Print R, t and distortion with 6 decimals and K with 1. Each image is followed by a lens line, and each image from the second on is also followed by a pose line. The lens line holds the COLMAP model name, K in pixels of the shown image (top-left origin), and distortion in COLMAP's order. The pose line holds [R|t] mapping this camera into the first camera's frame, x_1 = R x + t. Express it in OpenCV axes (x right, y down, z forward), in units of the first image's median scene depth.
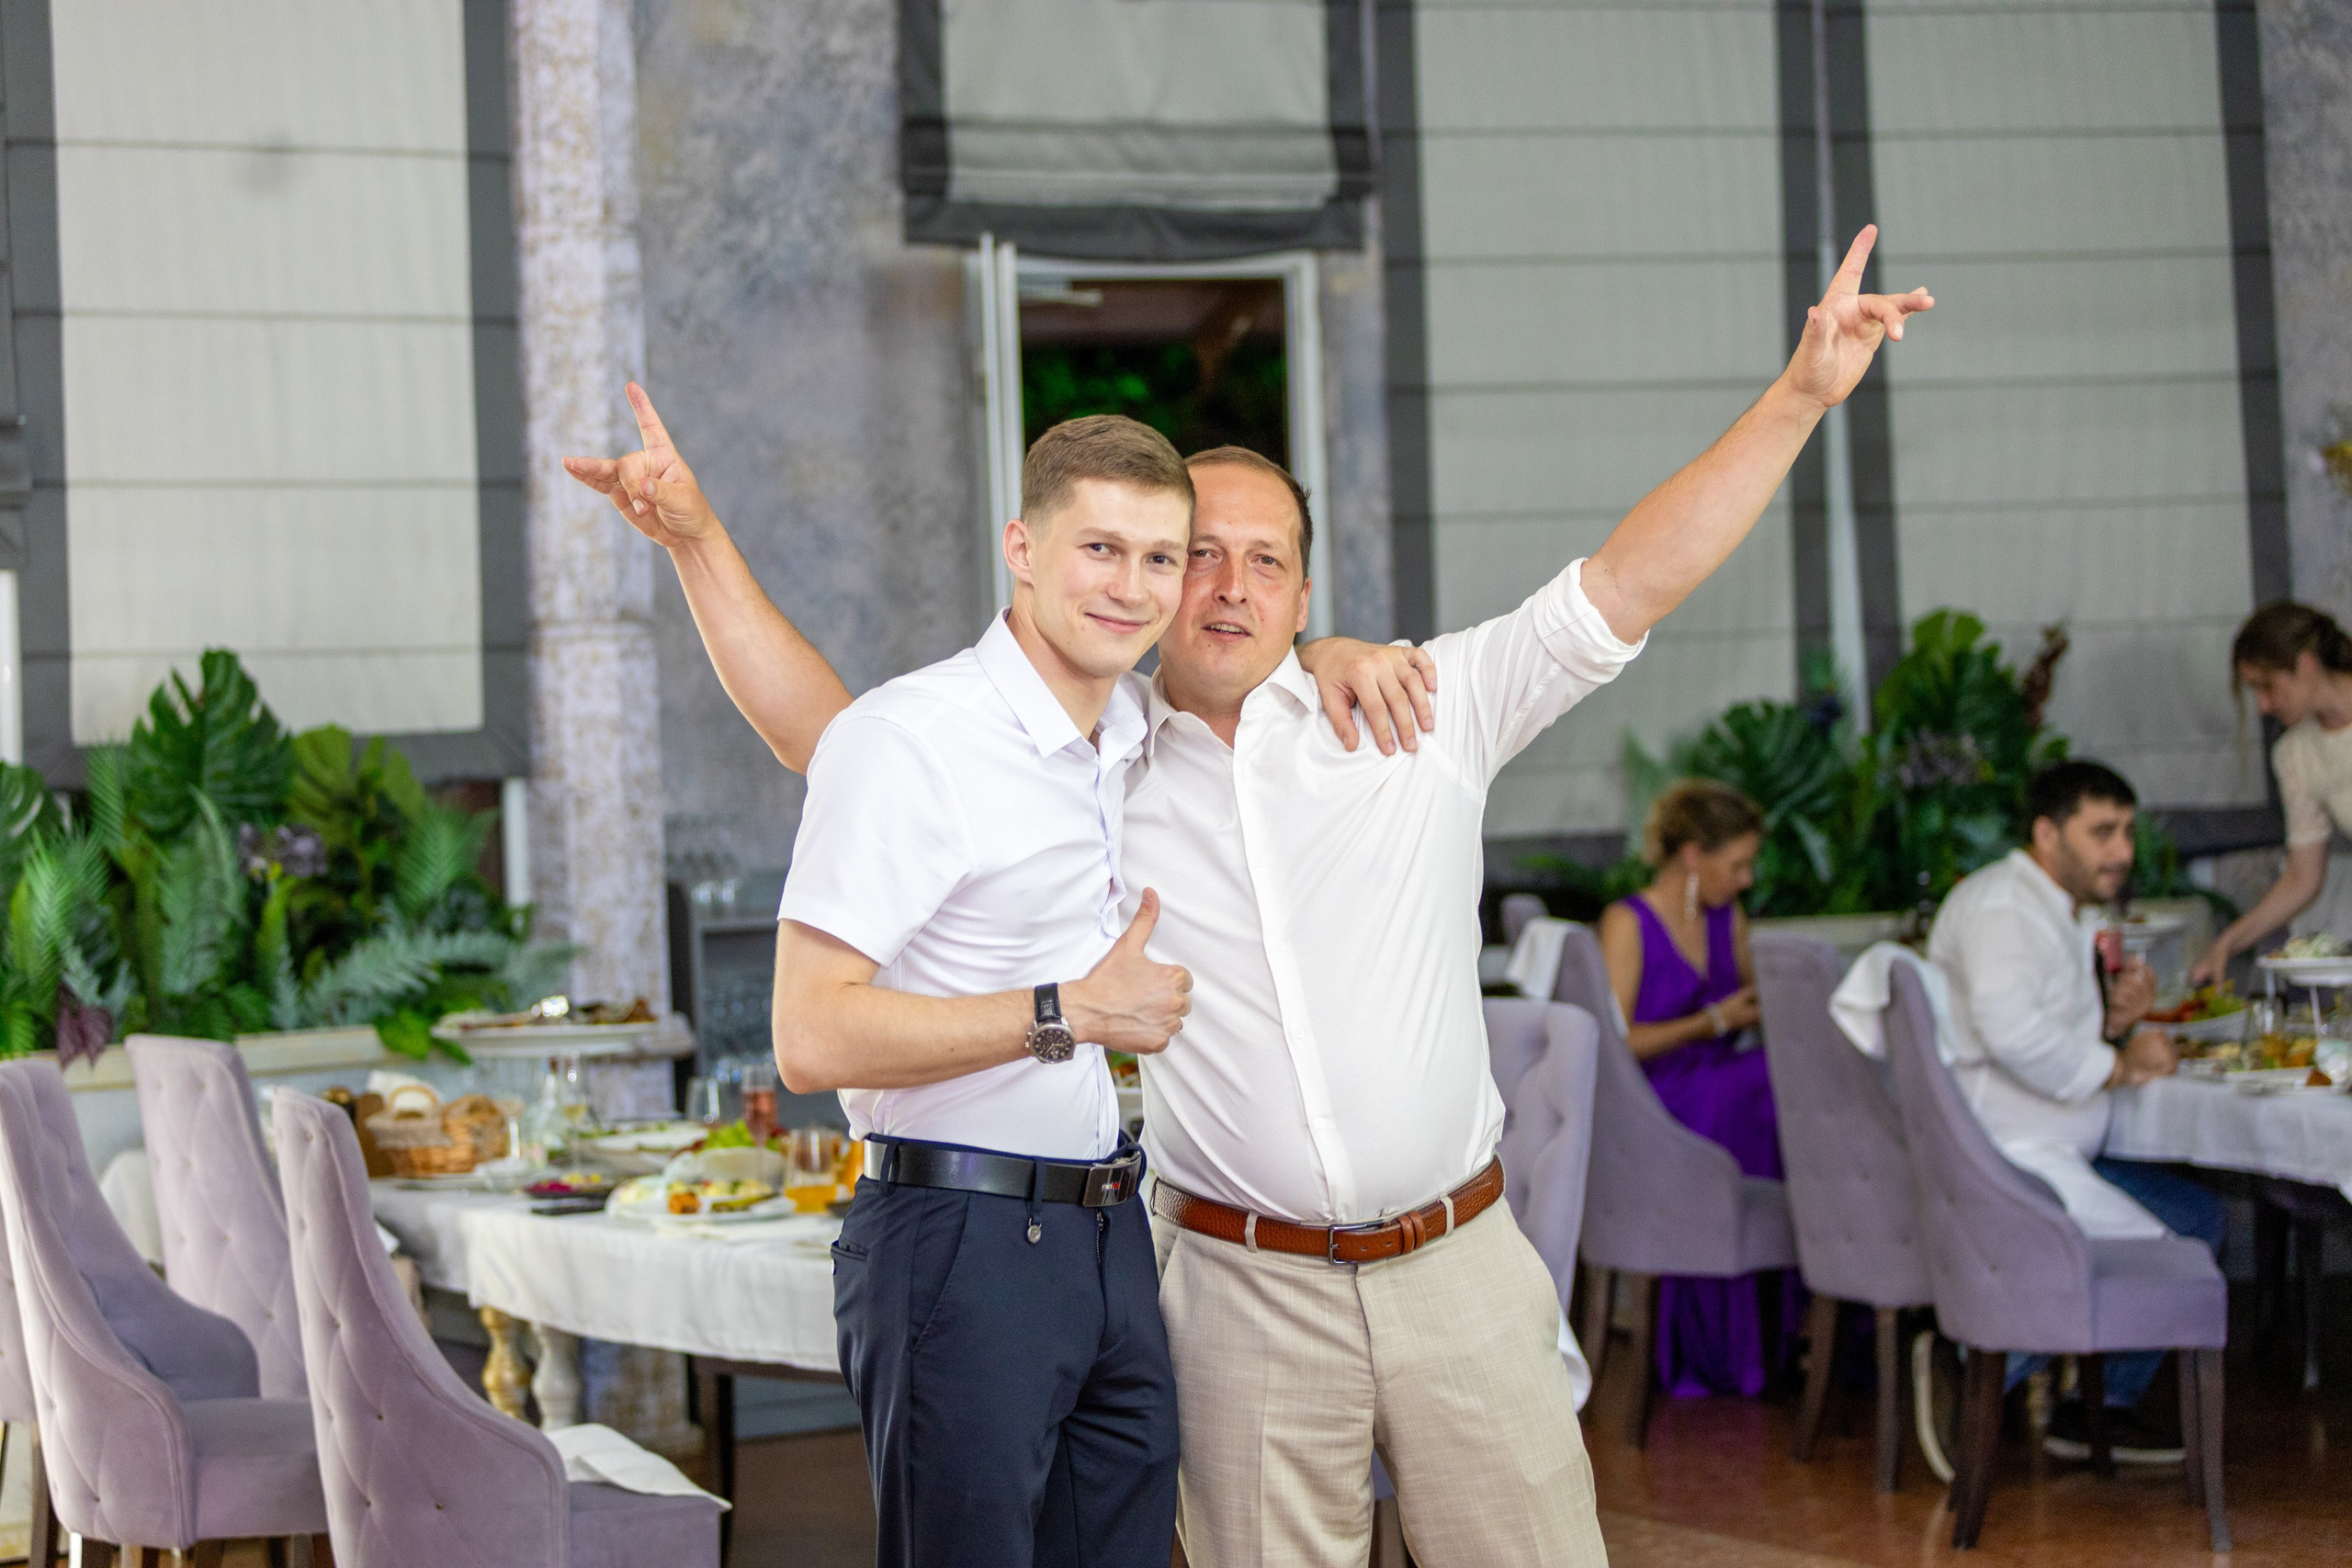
lens RADIAL K [[4742.2, 0, 1167.5], [0, 4742.2, 777.8], [0, 0, 1]] dist [0.011336, -0.351520]
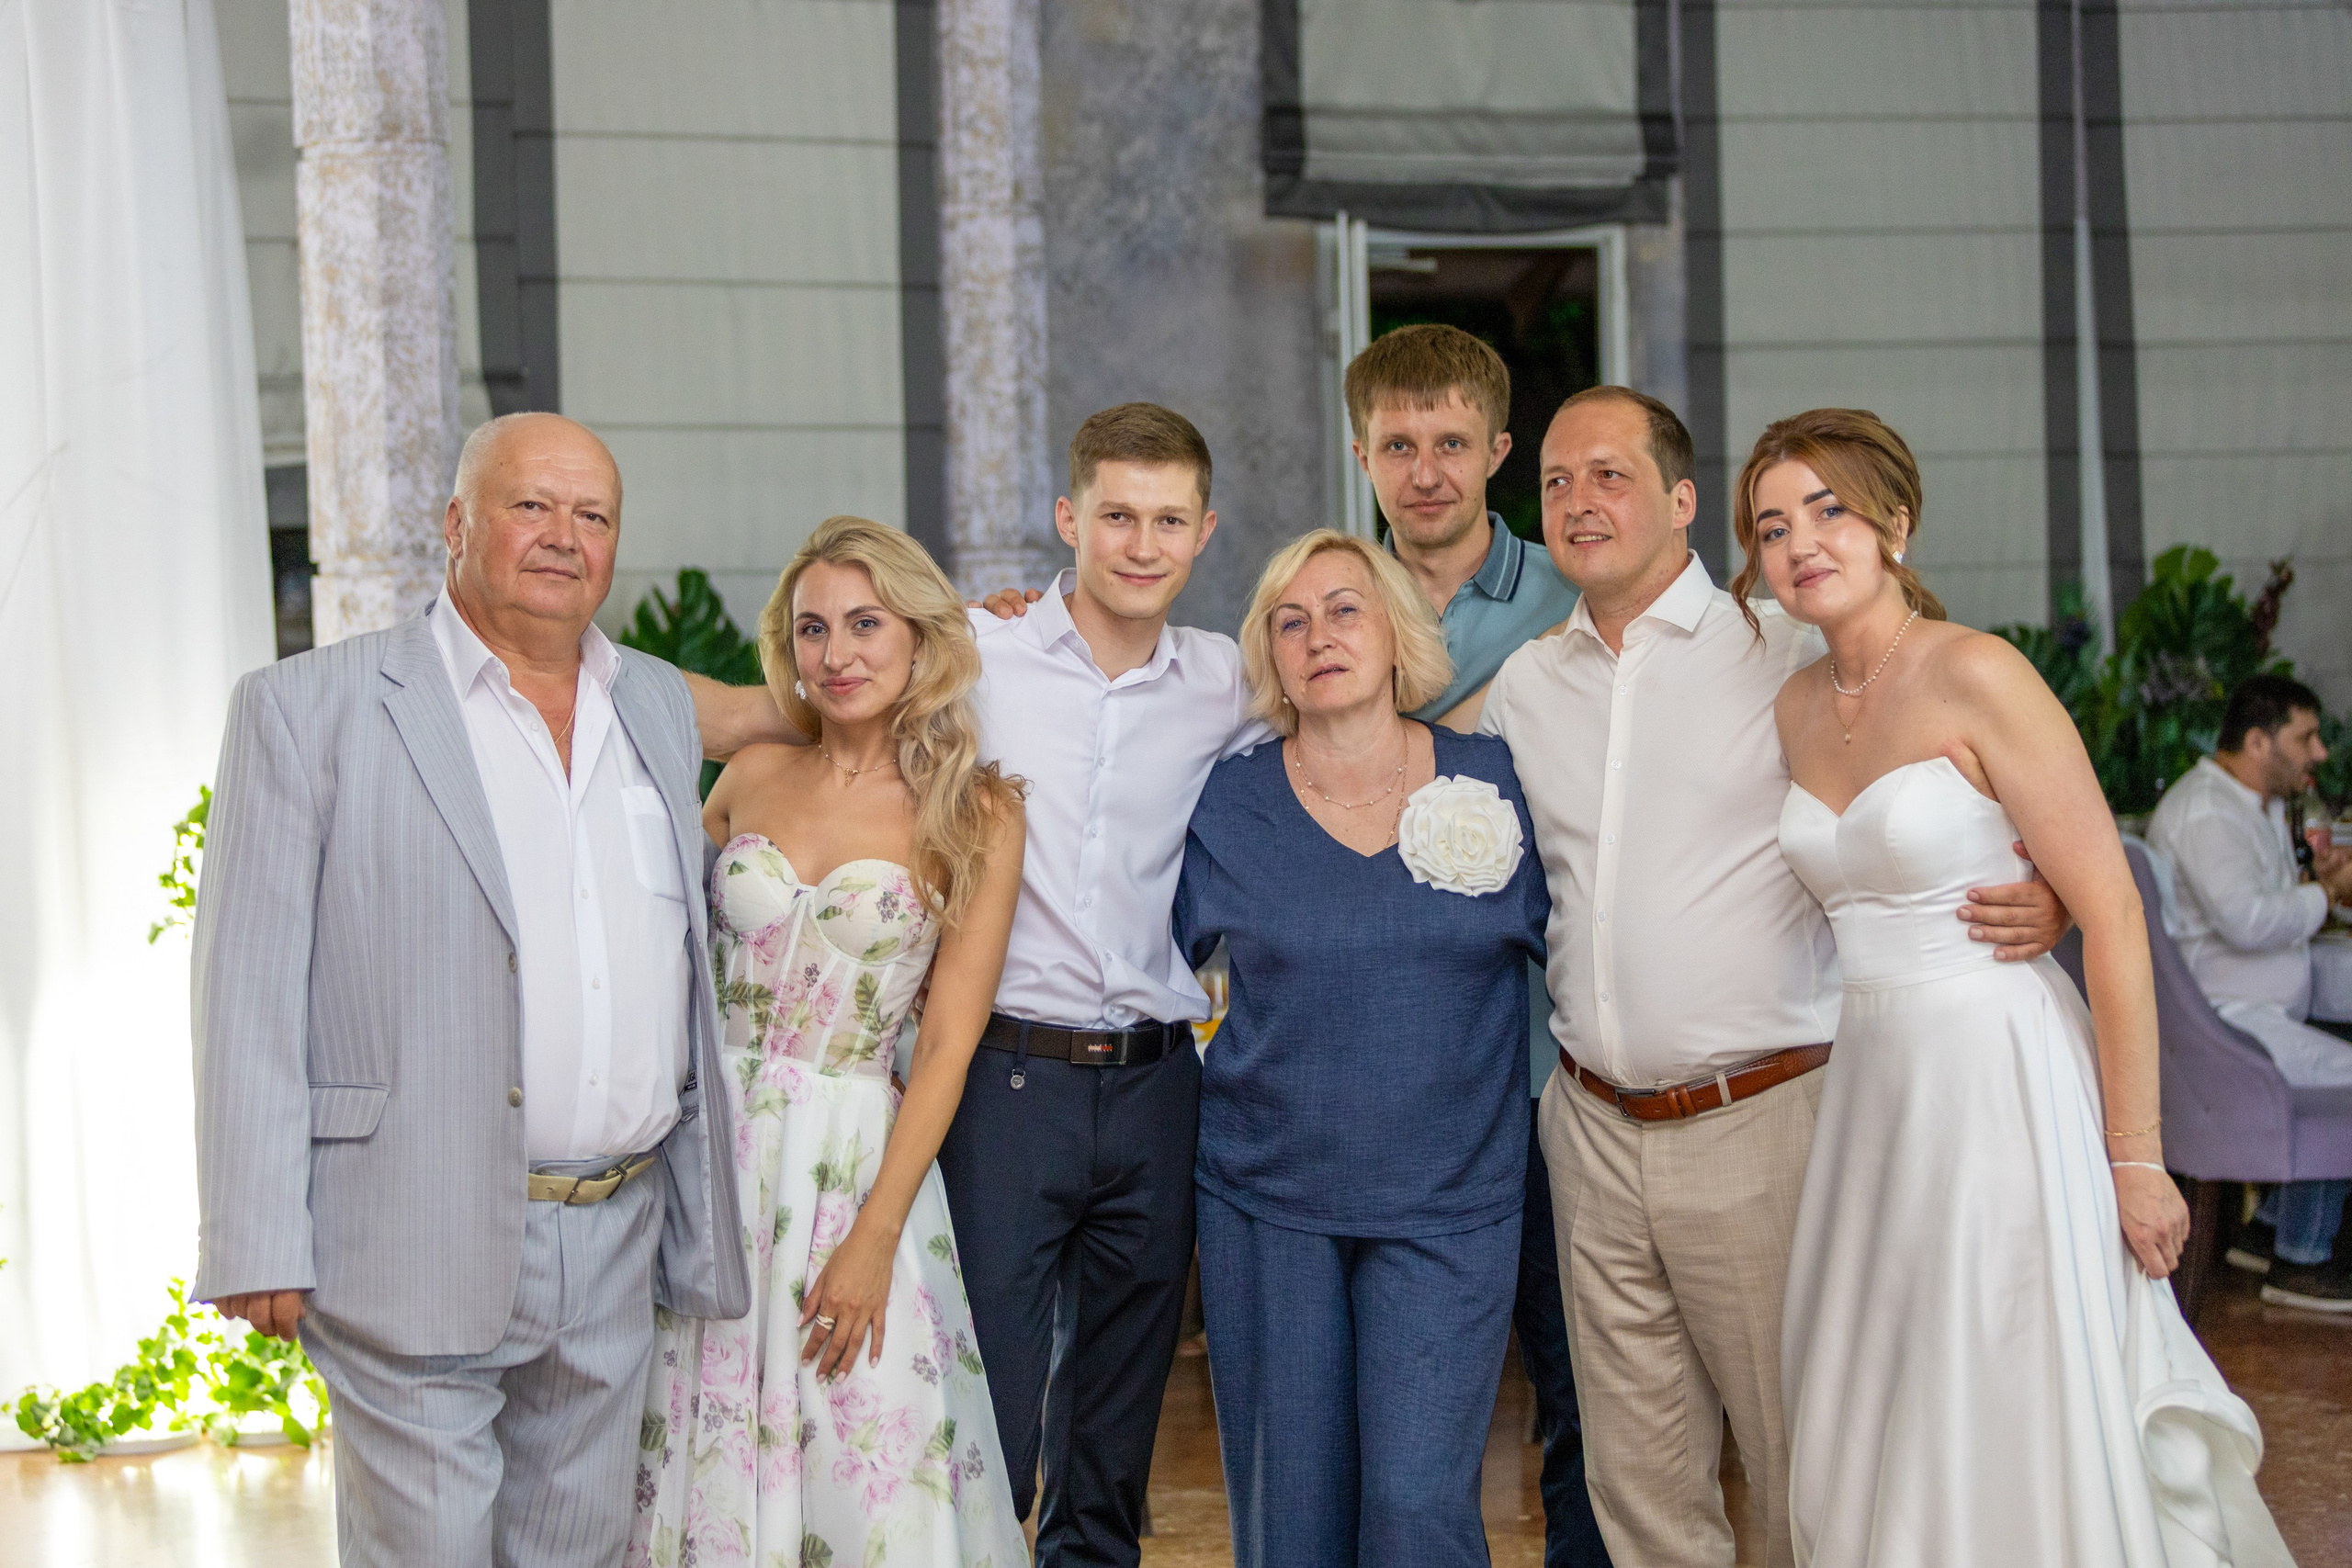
lens RADIAL K [[4785.8, 0, 1176.0], [0, 4785.8, 784.0], [0, 0, 1]] dist [0.035361, -0.675241]
pose [[0.998655, 0.010571, -0.050750, -0.017127], [-0.009694, 0.999800, 0.017505, 0.003676], [0.050925, -0.016990, 0.998558, -0.153893]]
